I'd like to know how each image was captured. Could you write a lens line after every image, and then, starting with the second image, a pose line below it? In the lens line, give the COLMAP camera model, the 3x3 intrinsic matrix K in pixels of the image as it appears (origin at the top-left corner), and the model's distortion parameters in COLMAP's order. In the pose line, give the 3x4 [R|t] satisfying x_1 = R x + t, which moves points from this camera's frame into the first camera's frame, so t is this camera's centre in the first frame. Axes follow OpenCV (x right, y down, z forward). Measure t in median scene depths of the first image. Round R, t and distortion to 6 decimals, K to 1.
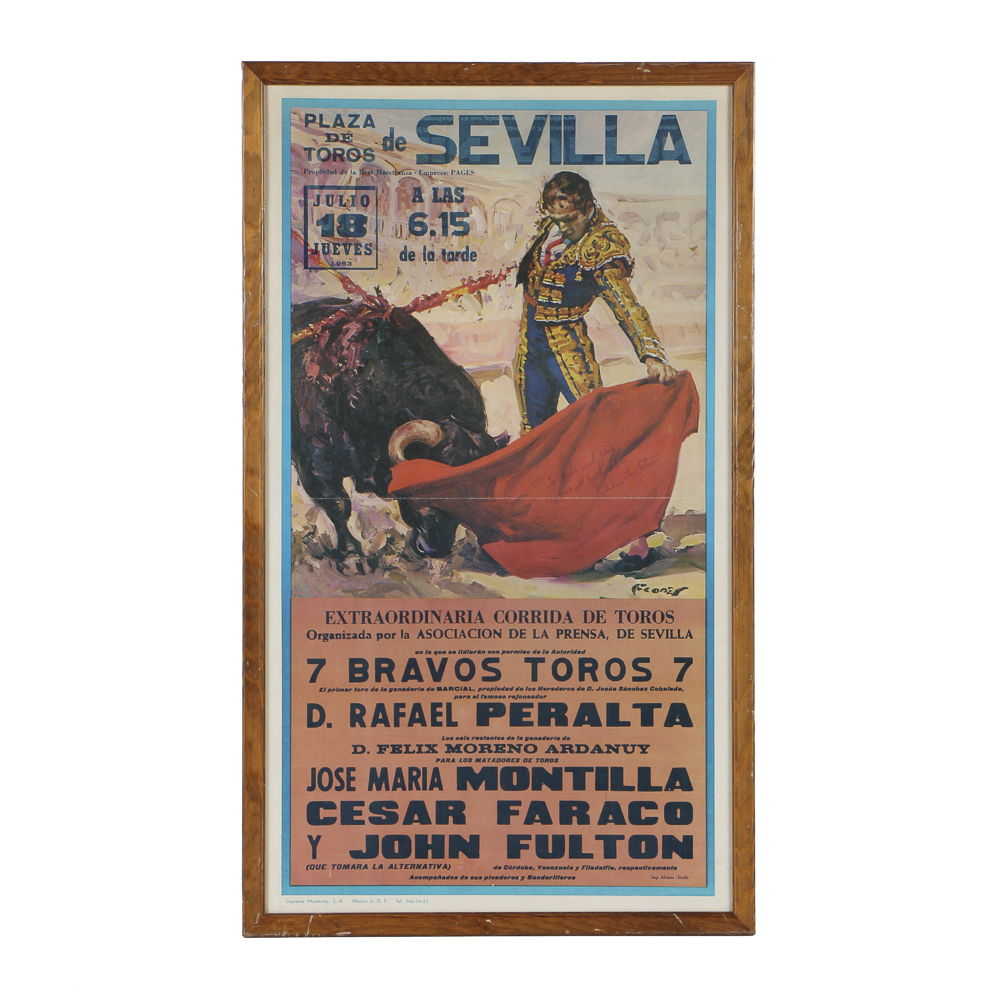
lens RADIAL K [[2743.8, 0, 538.9], [0, 2743.8, 467.7], [0, 0, 1]] dist [0.343166, 0.000000]
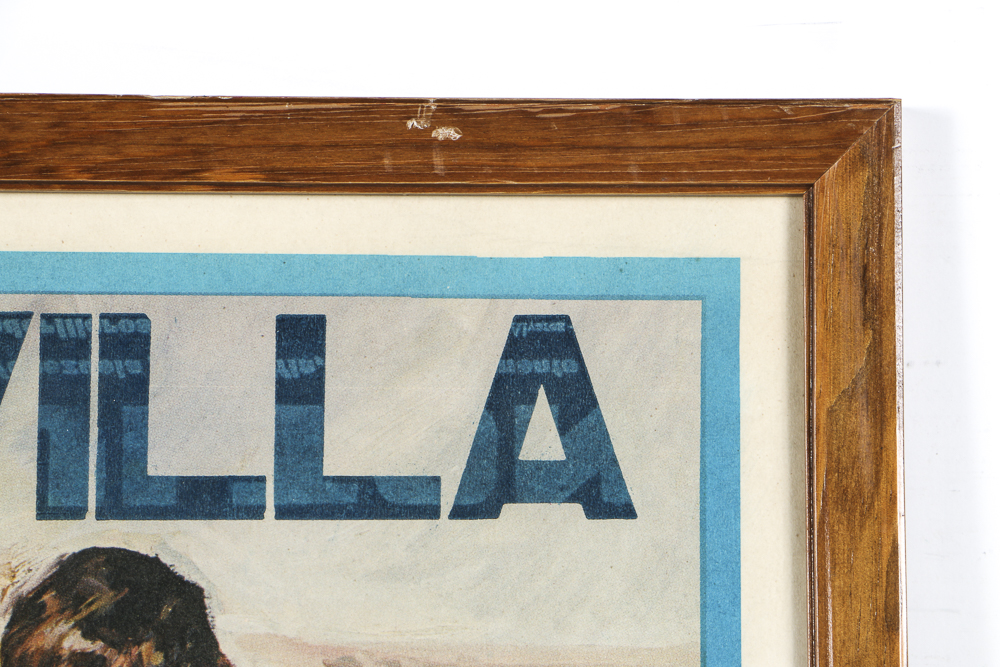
lens RADIAL K [[5352.0, 0, 498.2], [0, 5352.0, 339.0], [0, 0, 1]] dist [1.473934, 0.000000]
pose [[0.999969, 0.003840, 0.006856, 0.040133], [-0.002911, 0.991425, -0.130647, -0.064837], [-0.007299, 0.130623, 0.991405, 0.538567]]
